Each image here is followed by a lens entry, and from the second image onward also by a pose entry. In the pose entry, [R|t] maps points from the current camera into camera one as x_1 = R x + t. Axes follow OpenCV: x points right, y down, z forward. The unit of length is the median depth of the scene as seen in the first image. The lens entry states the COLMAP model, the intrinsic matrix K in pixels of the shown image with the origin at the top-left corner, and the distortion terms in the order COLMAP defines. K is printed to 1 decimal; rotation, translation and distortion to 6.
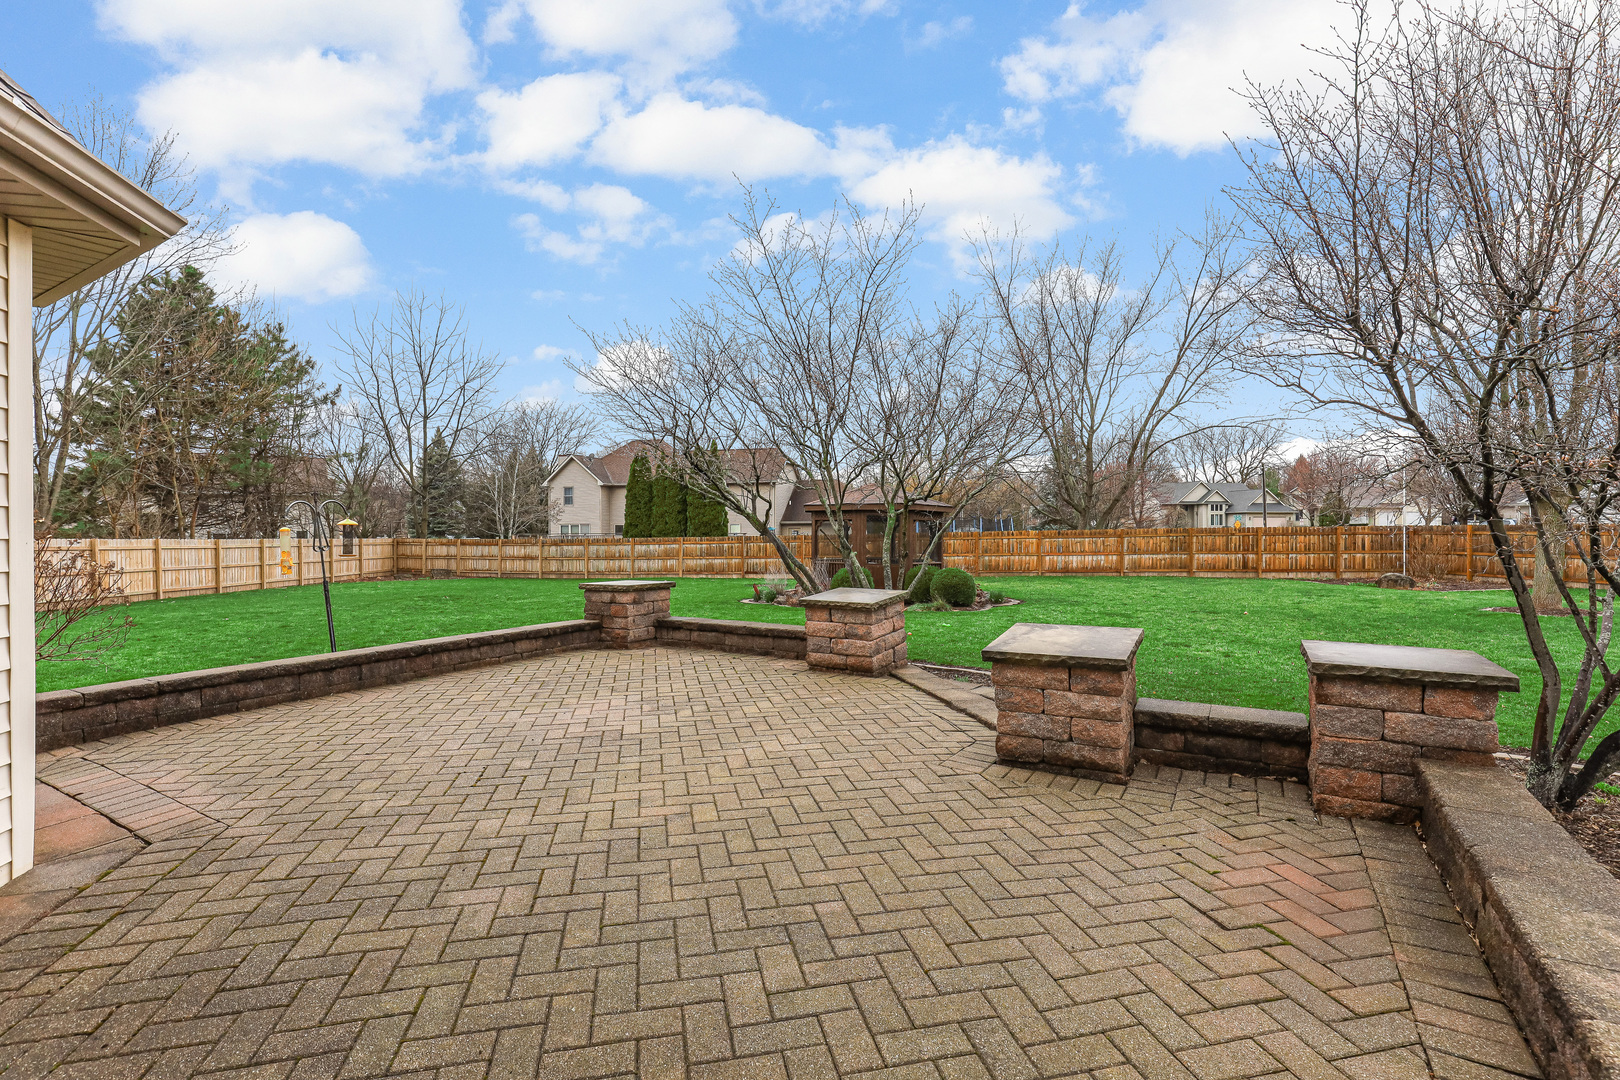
lens RADIAL K [[749.7, 0, 810.4], [0, 749.7, 534.5], [0, 0, 1]] dist [-0.025255, 0.001048]
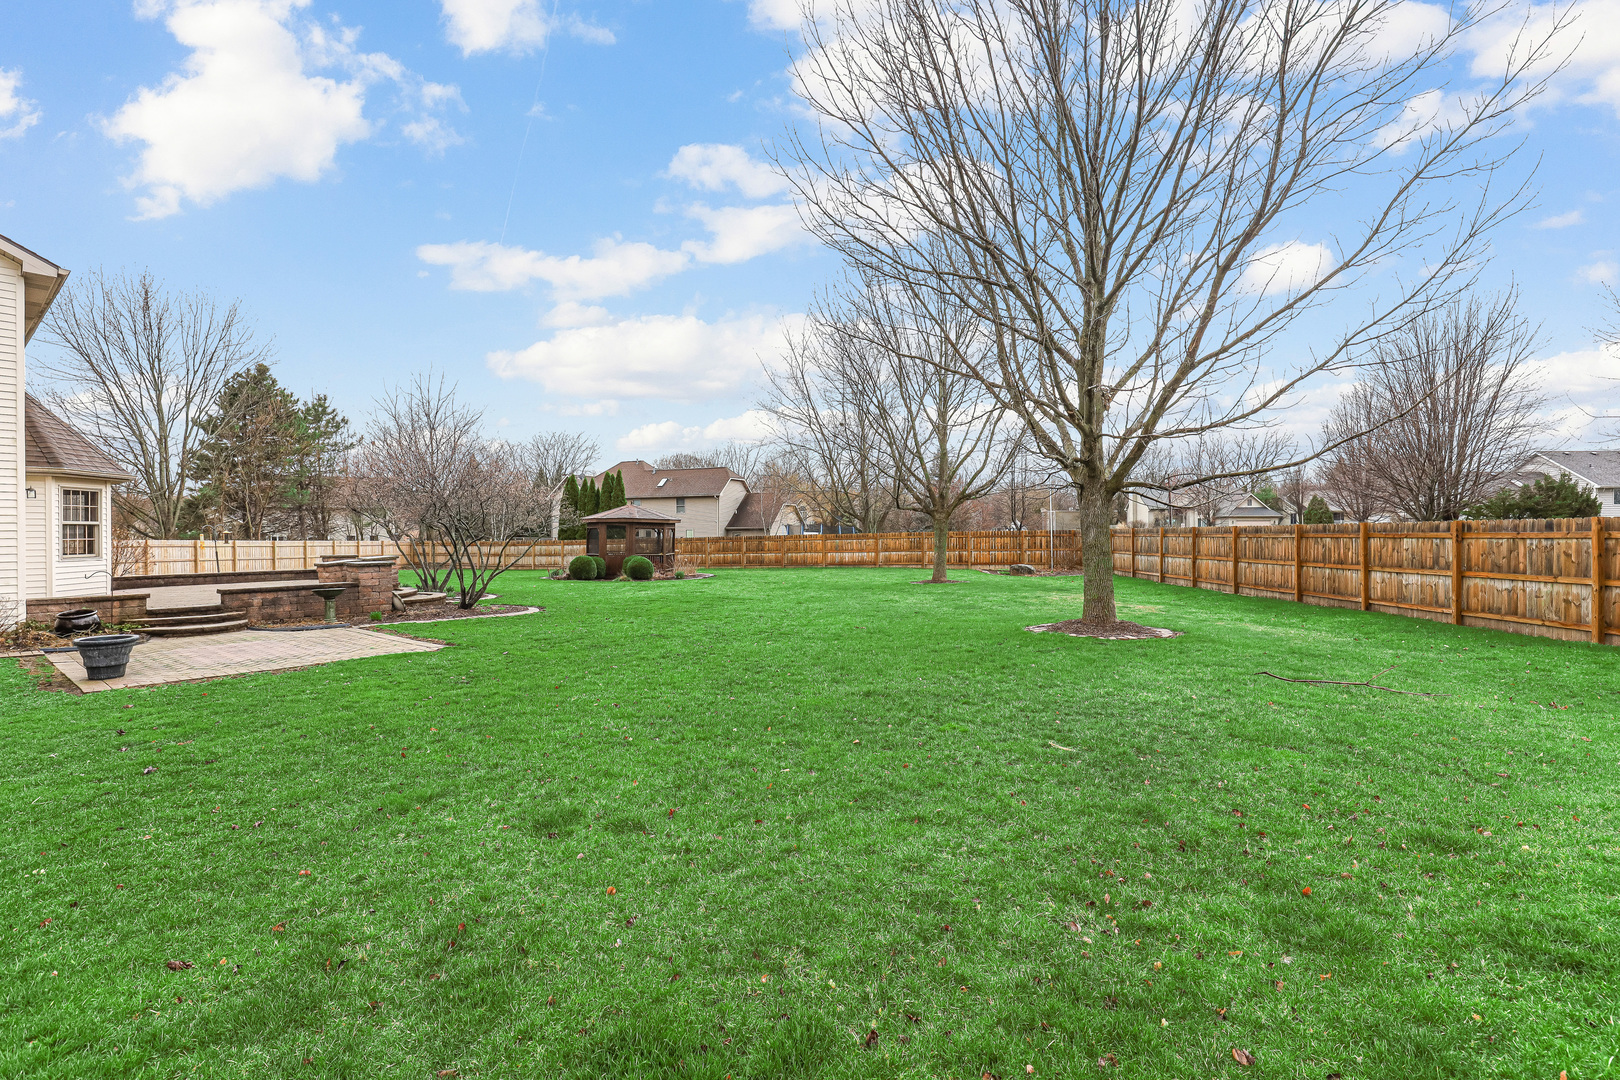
lens RADIAL K [[749.7, 0, 810.4], [0, 749.7, 534.5], [0, 0, 1]] dist [-0.025255, 0.001048]
pose [[0.990697, -0.002058, -0.136069, 0.483432], [0.001303, 0.999983, -0.005634, 0.002992], [0.136078, 0.005404, 0.990683, -0.362071]]
